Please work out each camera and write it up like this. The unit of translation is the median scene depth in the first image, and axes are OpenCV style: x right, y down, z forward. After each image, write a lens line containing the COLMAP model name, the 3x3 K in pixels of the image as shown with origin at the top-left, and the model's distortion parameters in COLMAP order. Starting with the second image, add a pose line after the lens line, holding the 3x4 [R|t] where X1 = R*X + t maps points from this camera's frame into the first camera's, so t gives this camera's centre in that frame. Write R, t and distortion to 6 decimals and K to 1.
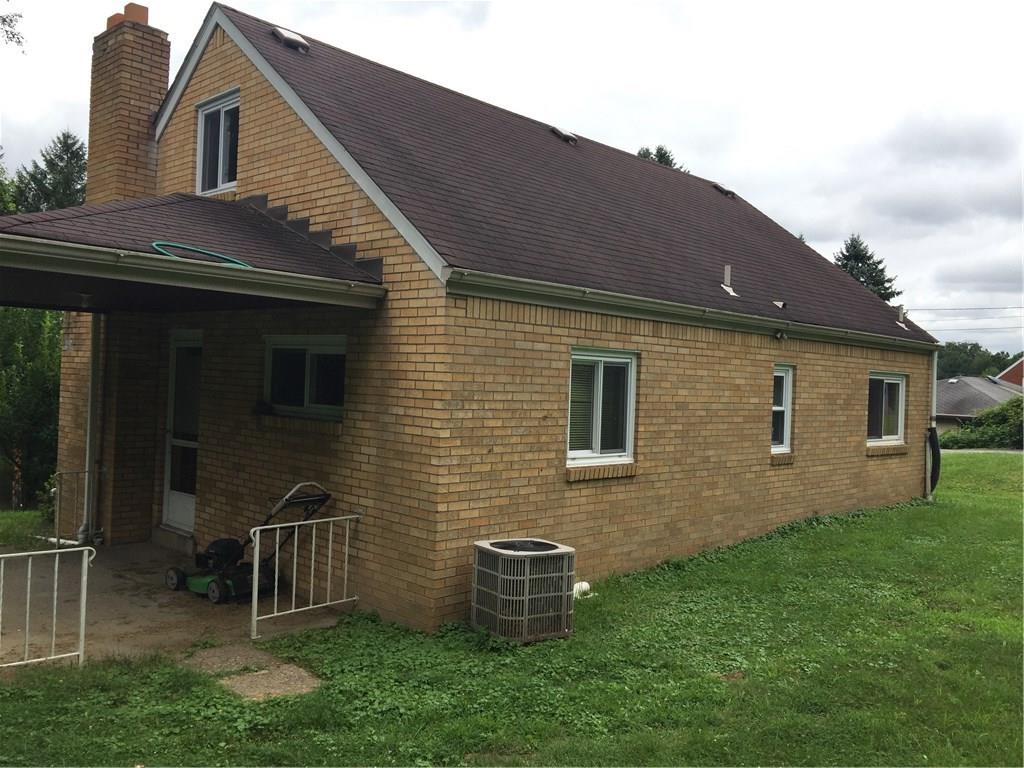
lens RADIAL K [[863.2, 0, 527.9], [0, 863.2, 377.0], [0, 0, 1]] dist [0.086651, -0.156710]
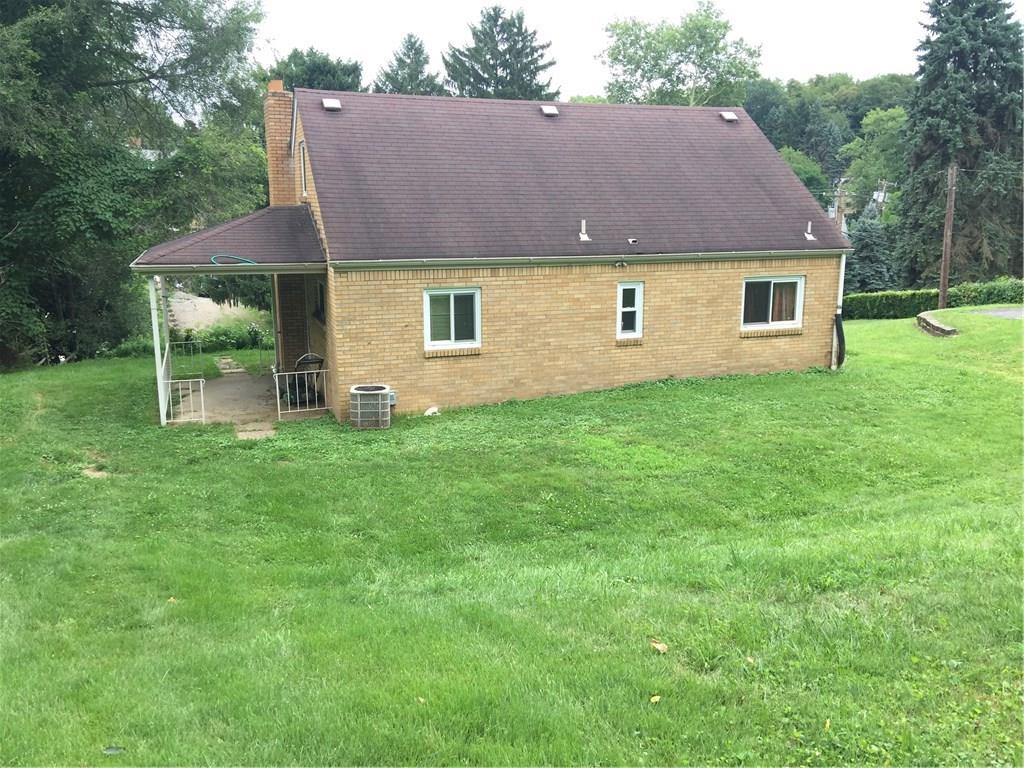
lens RADIAL K [[863.2, 0, 527.9], [0, 863.2, 377.0], [0, 0, 1]] dist [0.086651, -0.156710]
pose [[0.902156, 0.050510, -0.428443, 1.015682], [0.034137, 0.981650, 0.187610, -0.180949], [0.430058, -0.183879, 0.883877, -0.593879]]
